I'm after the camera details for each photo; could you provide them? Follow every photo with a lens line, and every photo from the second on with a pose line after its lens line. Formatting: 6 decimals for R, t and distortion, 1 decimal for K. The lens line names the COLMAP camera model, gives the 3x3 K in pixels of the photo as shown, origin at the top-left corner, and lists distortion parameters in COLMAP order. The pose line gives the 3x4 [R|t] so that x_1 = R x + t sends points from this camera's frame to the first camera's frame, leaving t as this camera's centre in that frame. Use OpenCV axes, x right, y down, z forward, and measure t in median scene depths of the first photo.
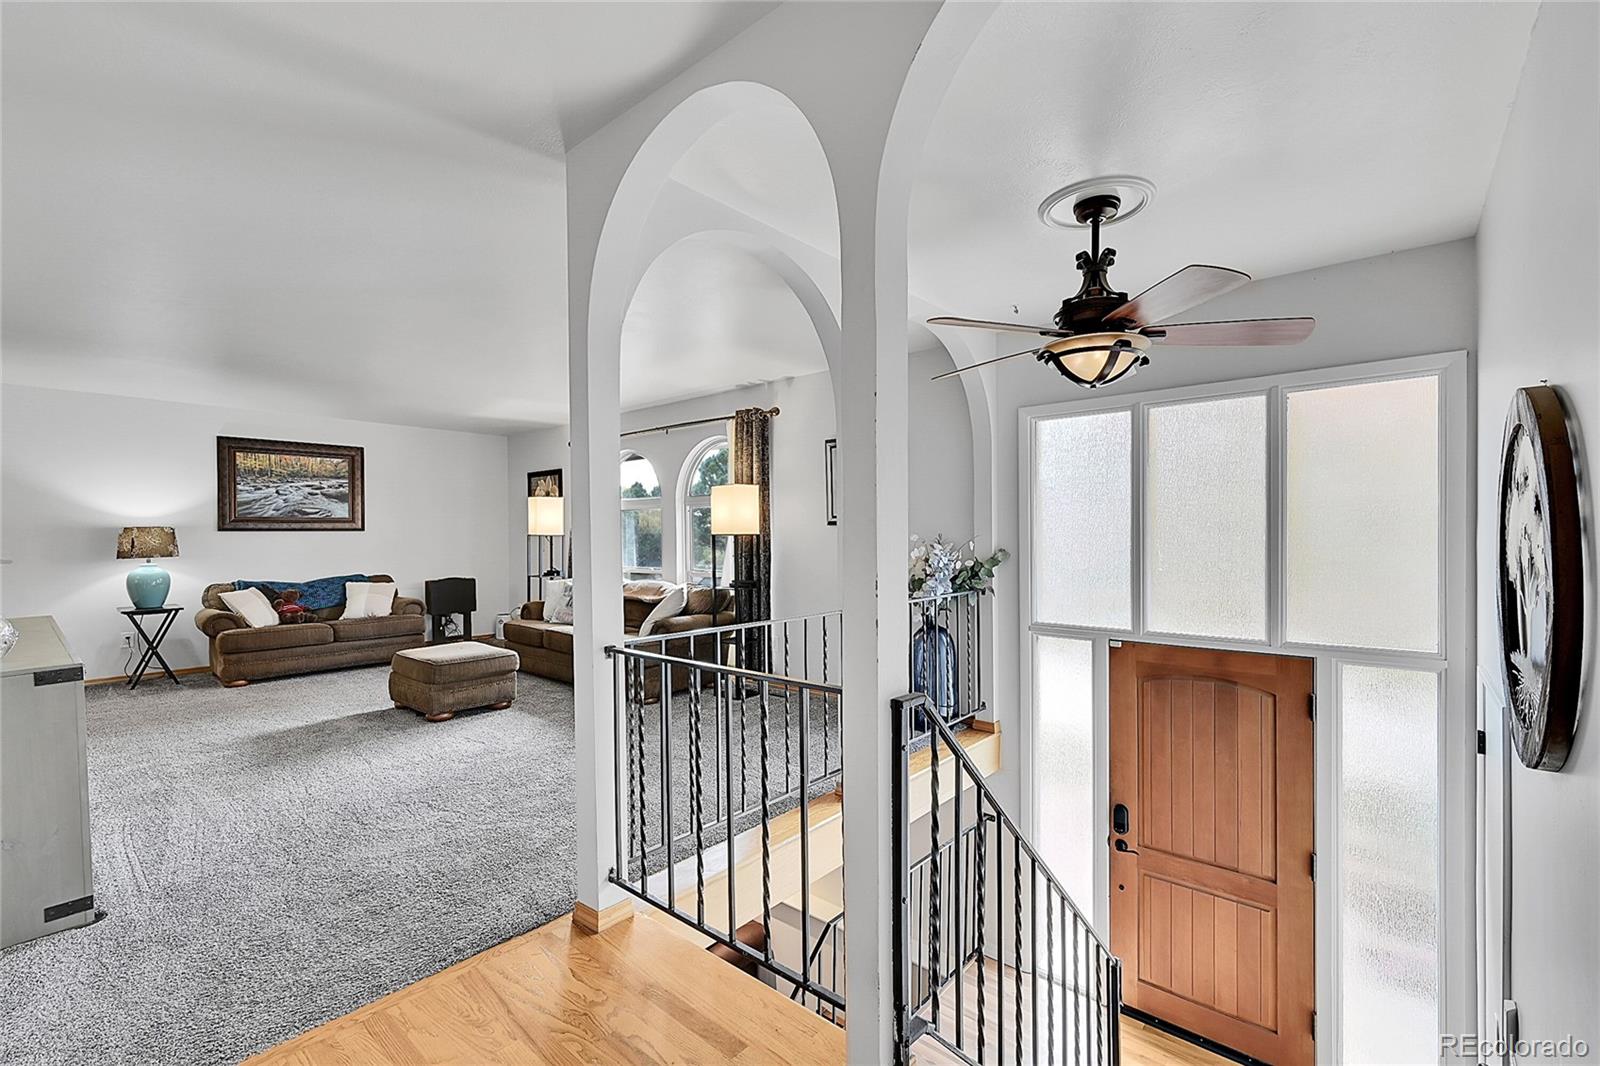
lens RADIAL K [[678.6, 0, 802.7], [0, 678.6, 540.0], [0, 0, 1]] dist [-0.010965, 0.000640]
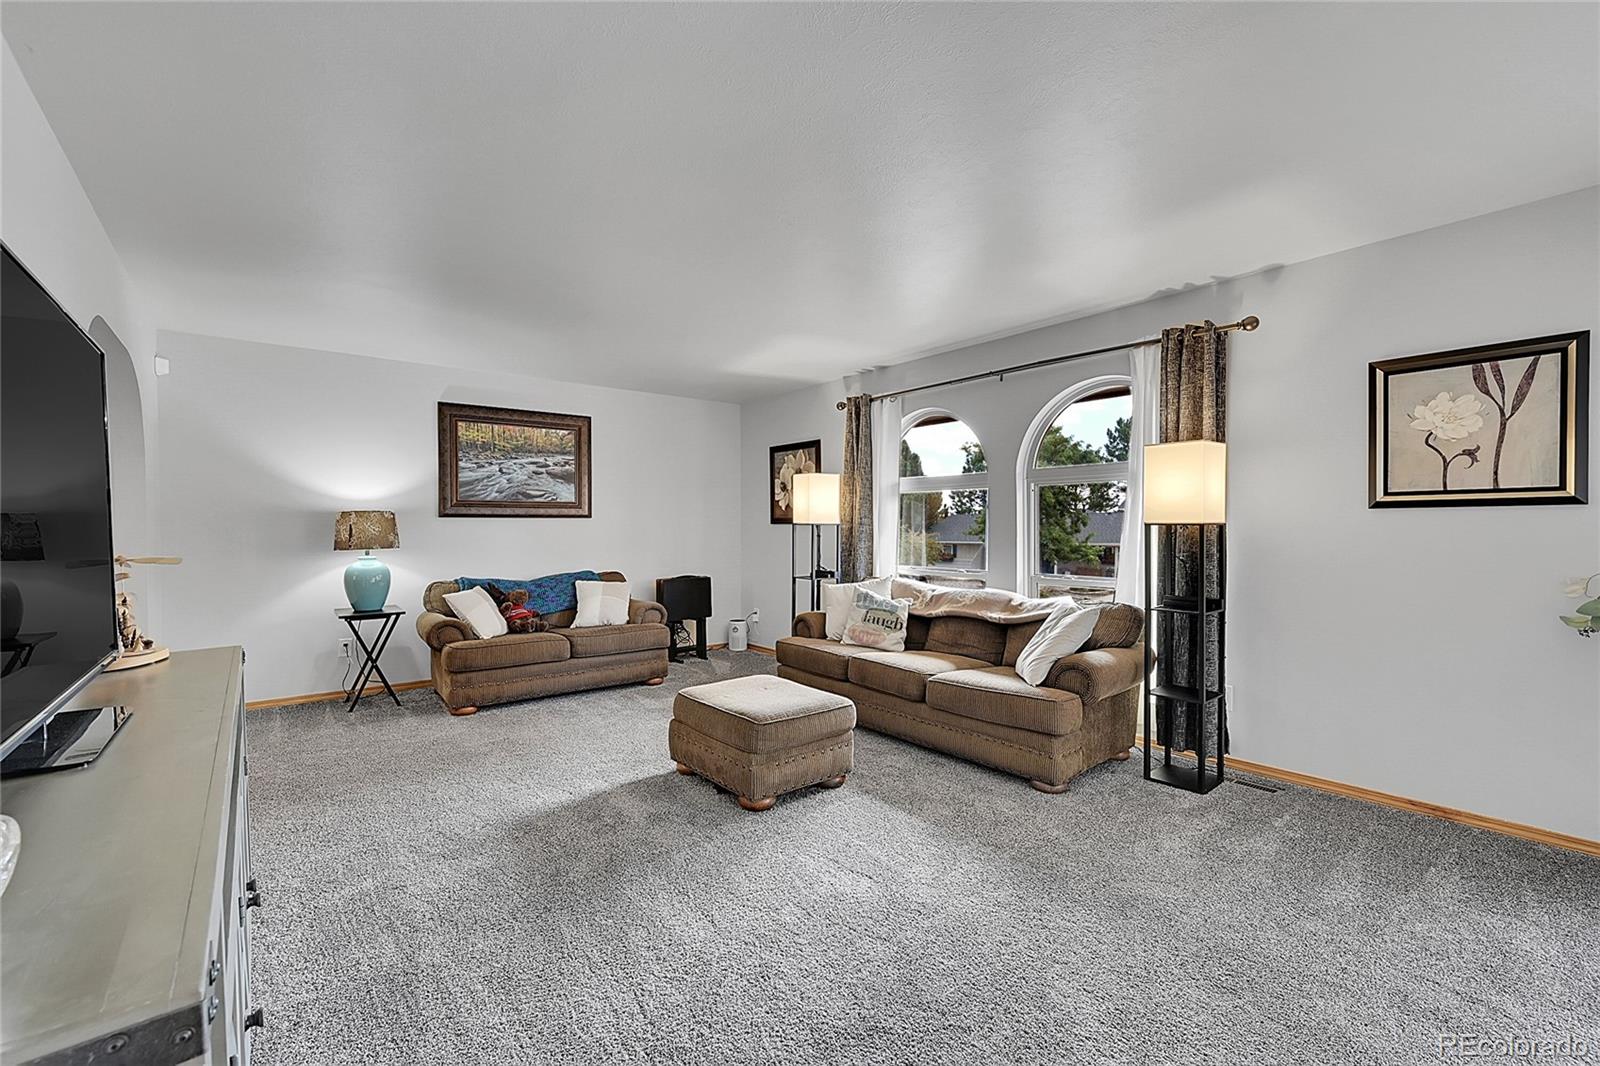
lens RADIAL K [[678.6, 0, 798.5], [0, 678.6, 539.8], [0, 0, 1]] dist [-0.010965, 0.000640]
pose [[0.980662, 0.008874, -0.195507, -0.275878], [-0.006431, 0.999893, 0.013129, 0.000903], [0.195602, -0.011618, 0.980615, 0.274099]]
